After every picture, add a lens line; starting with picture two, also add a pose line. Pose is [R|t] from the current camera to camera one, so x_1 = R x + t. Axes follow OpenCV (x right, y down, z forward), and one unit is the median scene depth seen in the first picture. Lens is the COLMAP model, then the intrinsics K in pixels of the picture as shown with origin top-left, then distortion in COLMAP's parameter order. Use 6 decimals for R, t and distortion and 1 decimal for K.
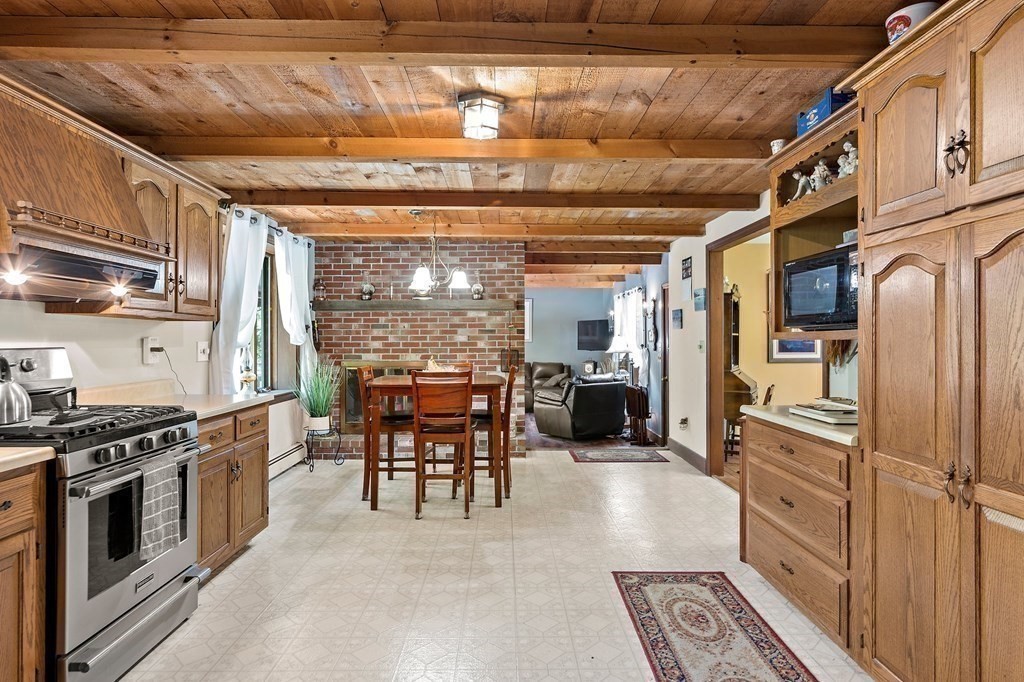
lens RADIAL K [[533.8, 0, 518.2], [0, 533.8, 340.5], [0, 0, 1]] dist [-0.002069, -0.001571]
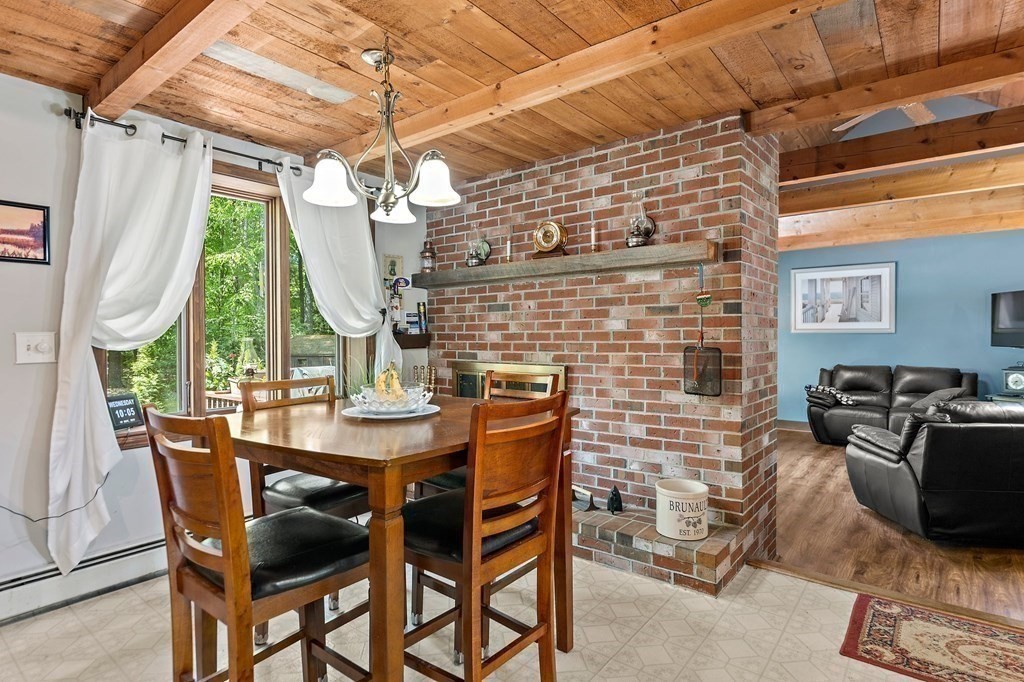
lens RADIAL K [[533.8, 0, 507.8], [0, 533.8, 339.5], [0, 0, 1]] dist [-0.002069, -0.001571]
pose [[0.775062, 0.001990, -0.631882, 0.145889], [0.005266, 0.999940, 0.009607, 0.004882], [0.631863, -0.010774, 0.775005, 0.520032]]
